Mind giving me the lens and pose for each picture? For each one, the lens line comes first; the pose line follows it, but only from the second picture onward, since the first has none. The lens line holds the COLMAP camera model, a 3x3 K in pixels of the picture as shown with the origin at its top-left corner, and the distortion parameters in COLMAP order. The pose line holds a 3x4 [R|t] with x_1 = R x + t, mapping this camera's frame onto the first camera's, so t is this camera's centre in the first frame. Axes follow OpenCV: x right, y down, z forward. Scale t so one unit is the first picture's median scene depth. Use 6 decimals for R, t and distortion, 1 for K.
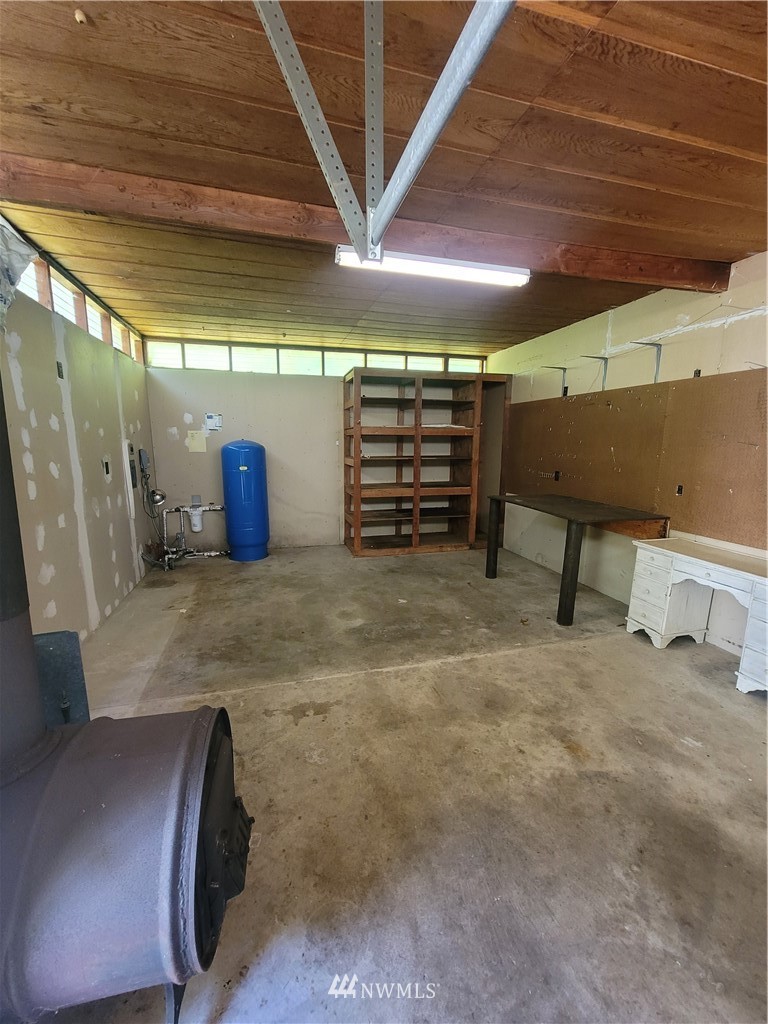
lens RADIAL K [[419.9, 0, 383.8], [0, 419.9, 513.1], [0, 0, 1]] dist [-0.009207, 0.001702]
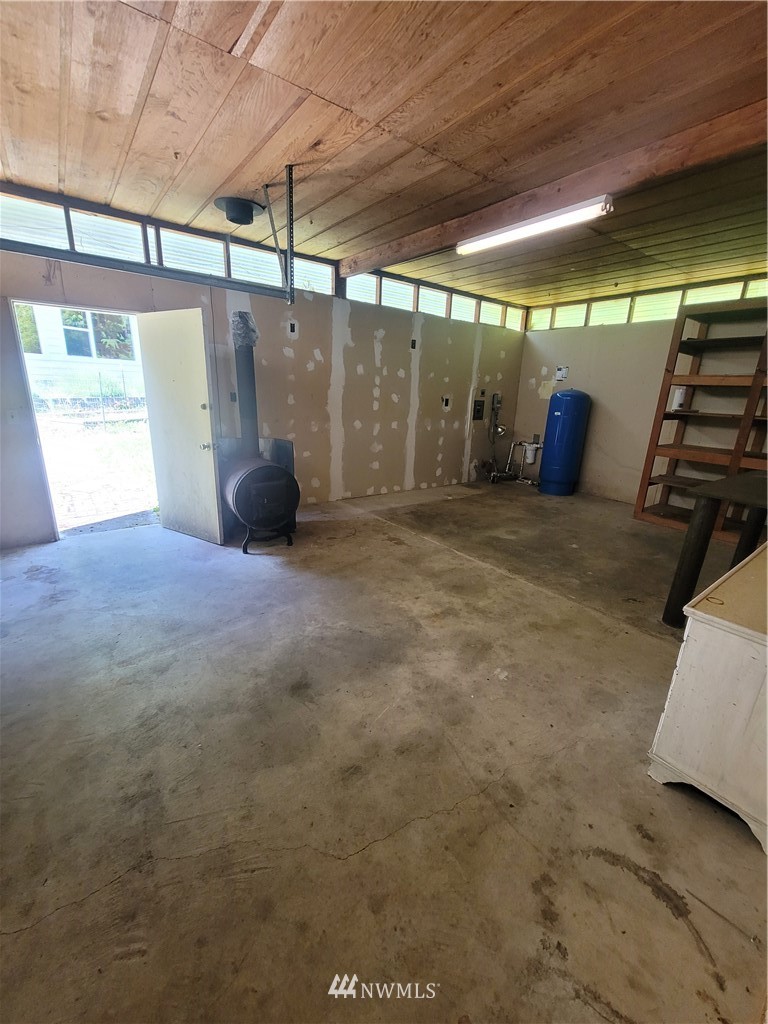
lens RADIAL K [[419.9, 0, 384.7], [0, 419.9, 514.5], [0, 0, 1]] dist [-0.009207, 0.001702]
pose [[0.367335, 0.277247, -0.887806, 1.017438], [-0.192196, 0.956563, 0.219196, -0.002602], [0.910014, 0.090114, 0.404665, 0.194348]]
